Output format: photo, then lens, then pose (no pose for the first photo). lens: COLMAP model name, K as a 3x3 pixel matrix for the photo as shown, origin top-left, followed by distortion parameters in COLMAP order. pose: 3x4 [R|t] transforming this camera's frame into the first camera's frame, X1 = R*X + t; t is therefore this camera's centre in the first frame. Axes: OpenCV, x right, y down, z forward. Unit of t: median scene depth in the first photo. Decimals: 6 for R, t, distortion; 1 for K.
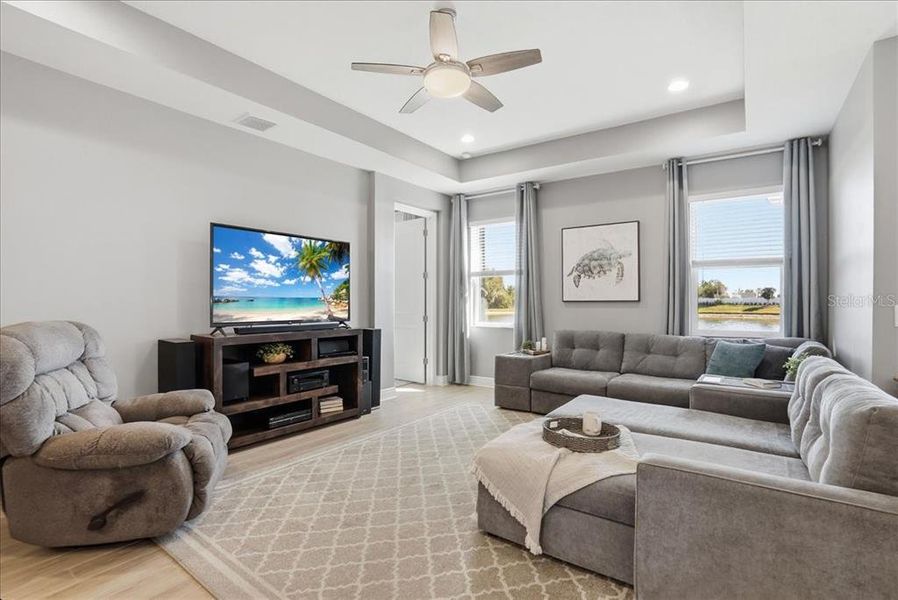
lens RADIAL K [[425.5, 0, 446.2], [0, 425.5, 303.2], [0, 0, 1]] dist [-0.069810, 0.027061]
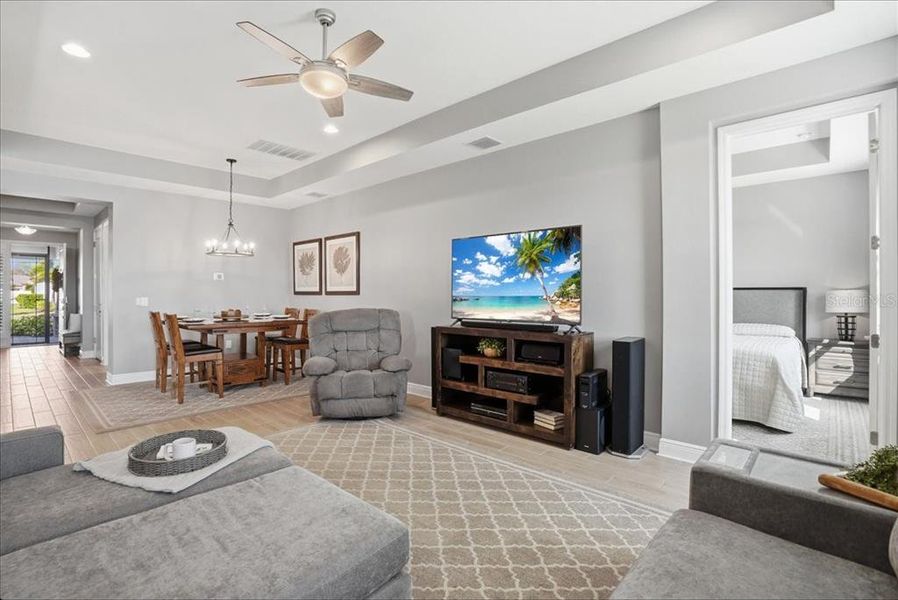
lens RADIAL K [[426.9, 0, 449.8], [0, 426.9, 301.1], [0, 0, 1]] dist [-0.063523, 0.026215]
pose [[-0.125893, 0.014707, -0.991935, 0.627277], [-0.006385, 0.999857, 0.015635, -0.014523], [0.992023, 0.008302, -0.125781, 0.944275]]
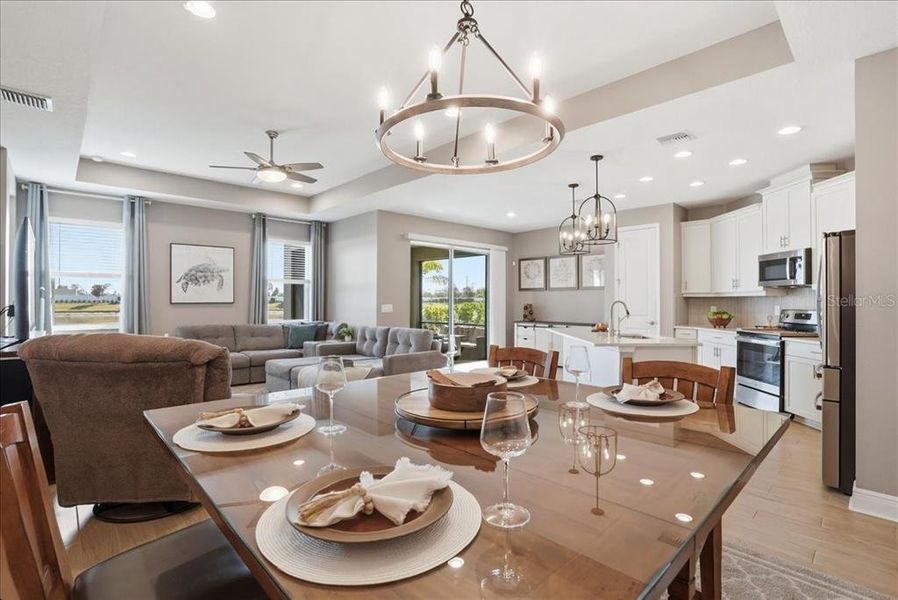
lens RADIAL K [[426.9, 0, 449.8], [0, 426.9, 301.1], [0, 0, 1]] dist [-0.063523, 0.026215]
pose [[0.177288, -0.003313, 0.984153, -1.008660], [0.001632, 0.999994, 0.003073, -0.016910], [-0.984158, 0.001061, 0.177292, 0.002464]]
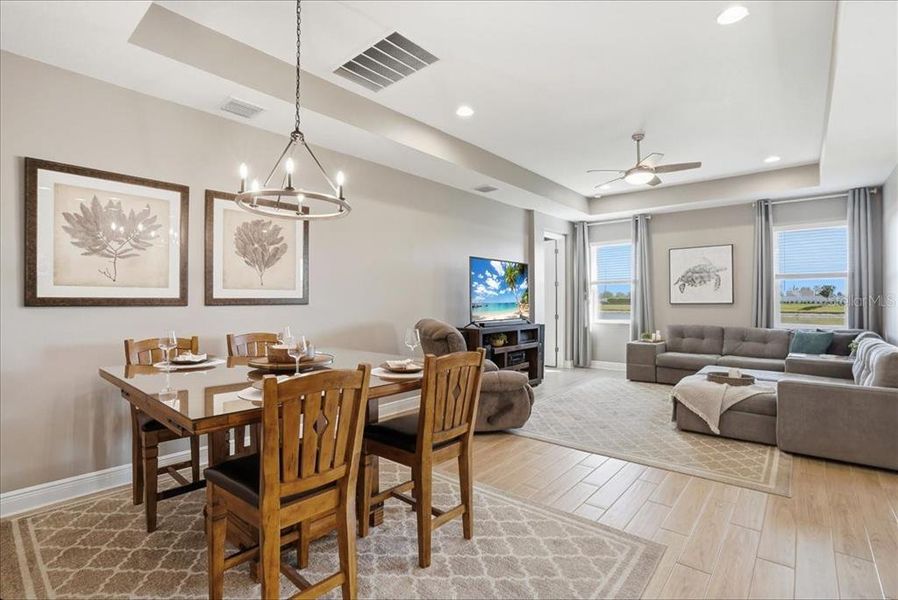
lens RADIAL K [[426.9, 0, 449.8], [0, 426.9, 301.1], [0, 0, 1]] dist [-0.063523, 0.026215]
pose [[0.997027, -0.004477, -0.076917, -0.420826], [0.004156, 0.999982, -0.004331, -0.012040], [0.076935, 0.003998, 0.997028, -0.499856]]
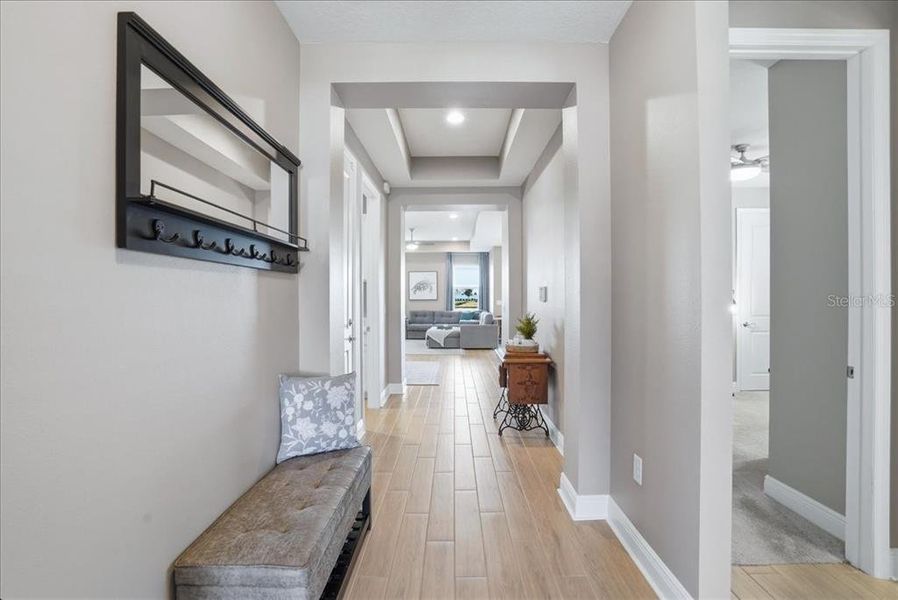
lens RADIAL K [[426.9, 0, 449.8], [0, 426.9, 301.1], [0, 0, 1]] dist [-0.063523, 0.026215]
pose [[0.812979, -0.008389, 0.582232, -1.383631], [0.007026, 0.999965, 0.004597, -0.008911], [-0.582250, 0.000353, 0.813009, -1.678463]]
